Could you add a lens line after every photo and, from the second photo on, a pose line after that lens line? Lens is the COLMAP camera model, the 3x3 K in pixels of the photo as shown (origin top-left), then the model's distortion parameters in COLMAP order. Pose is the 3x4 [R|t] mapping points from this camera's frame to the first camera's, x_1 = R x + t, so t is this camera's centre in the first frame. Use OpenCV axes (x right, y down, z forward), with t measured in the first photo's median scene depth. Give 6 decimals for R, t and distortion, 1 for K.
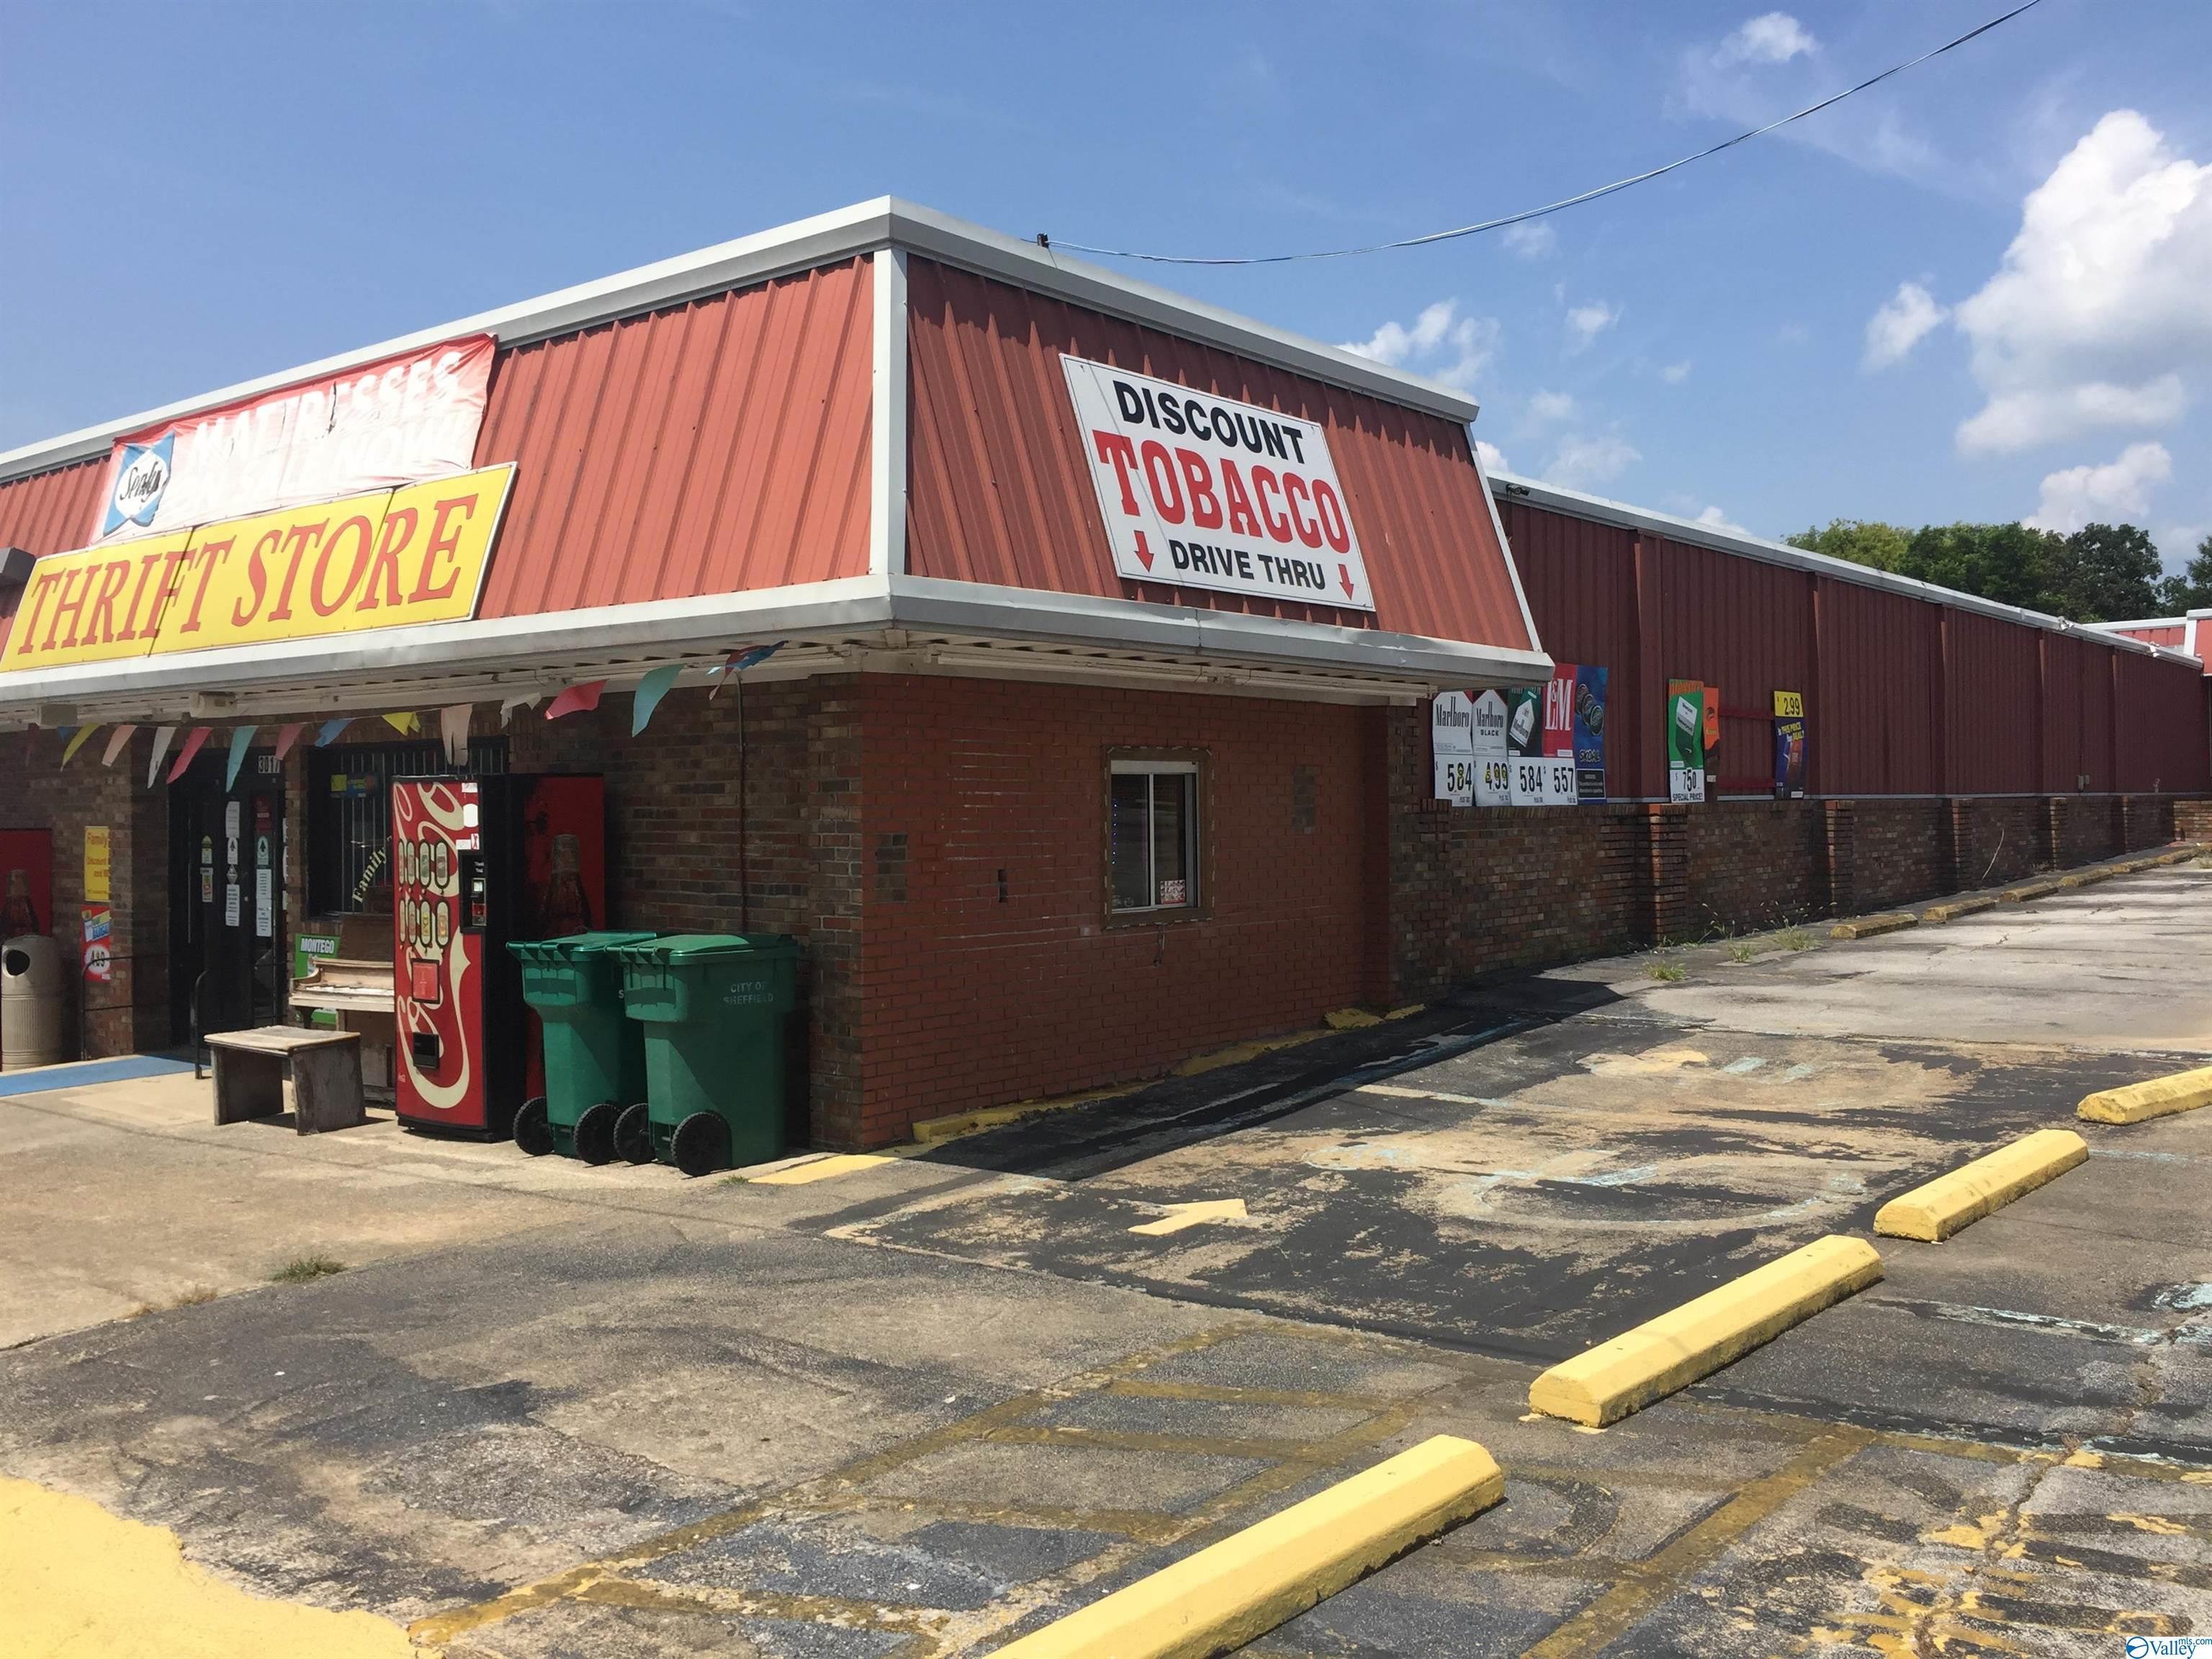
lens RADIAL K [[1896.1, 0, 1119.0], [0, 1896.1, 798.8], [0, 0, 1]] dist [0.088040, -0.131203]
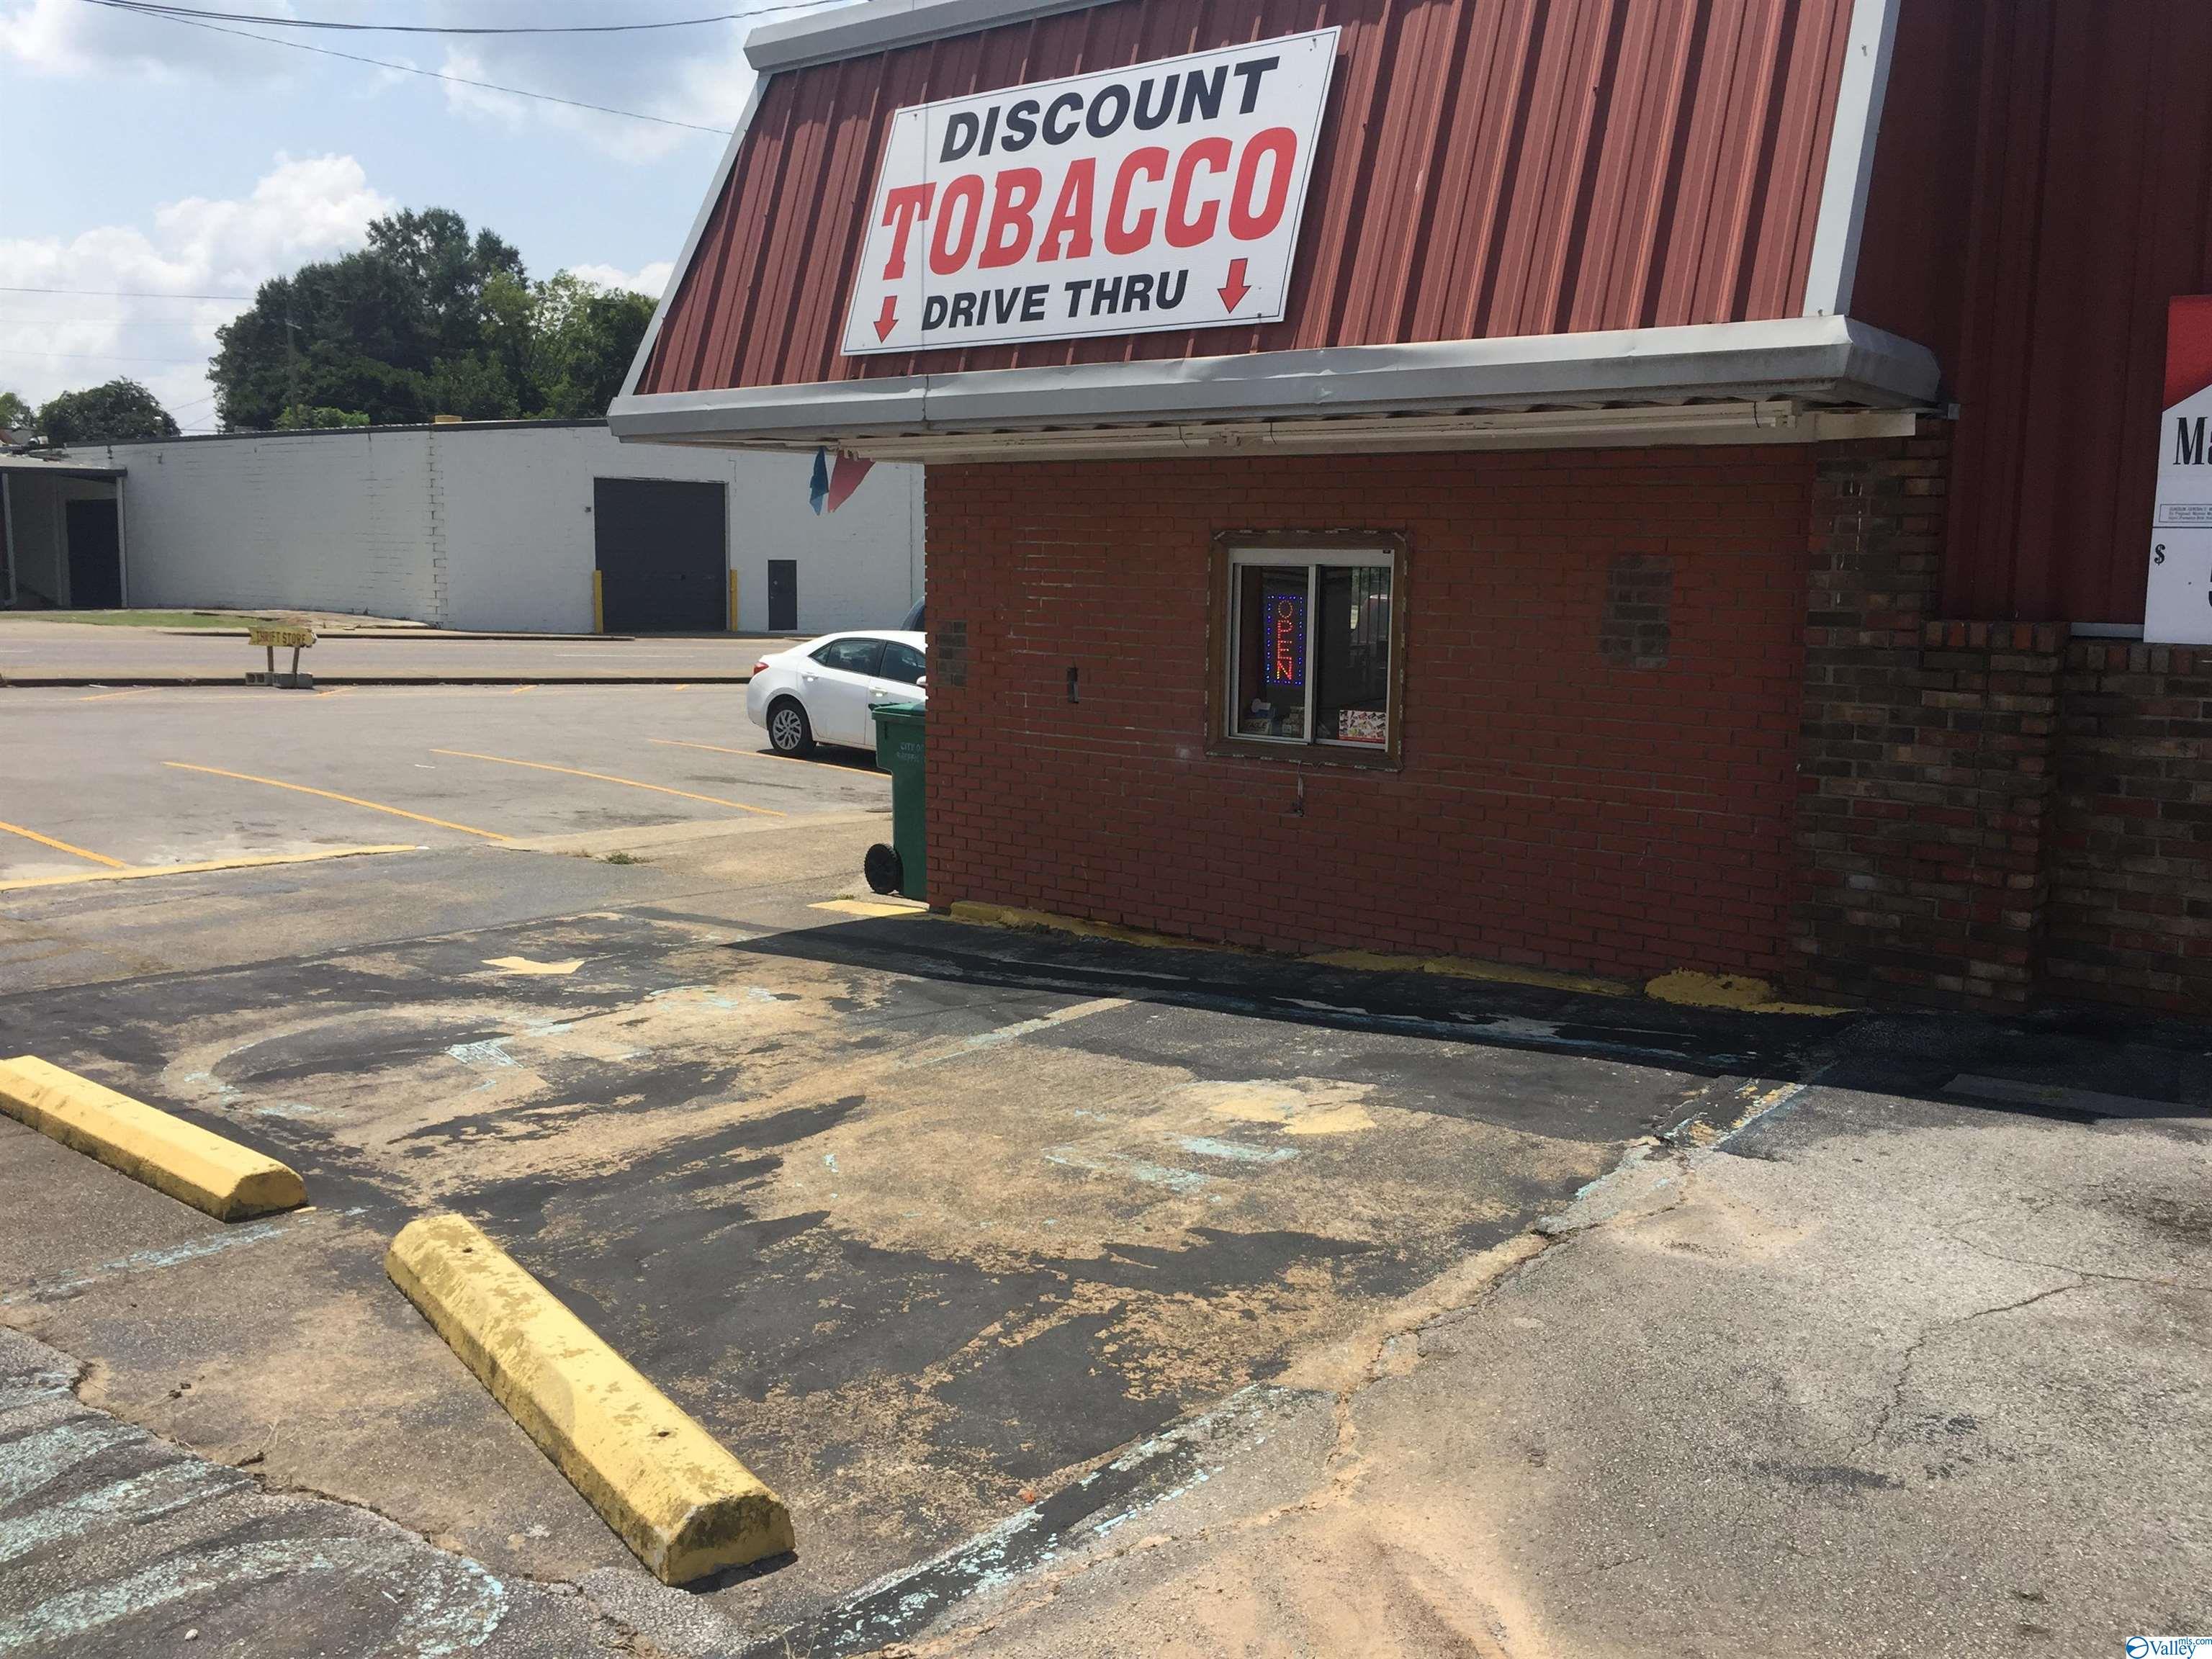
lens RADIAL K [[1896.1, 0, 1119.0], [0, 1896.1, 798.8], [0, 0, 1]] dist [0.088040, -0.131203]
pose [[0.006810, 0.138841, -0.990291, 0.854586], [-0.009522, 0.990278, 0.138773, -0.028048], [0.999931, 0.008484, 0.008066, 0.996668]]
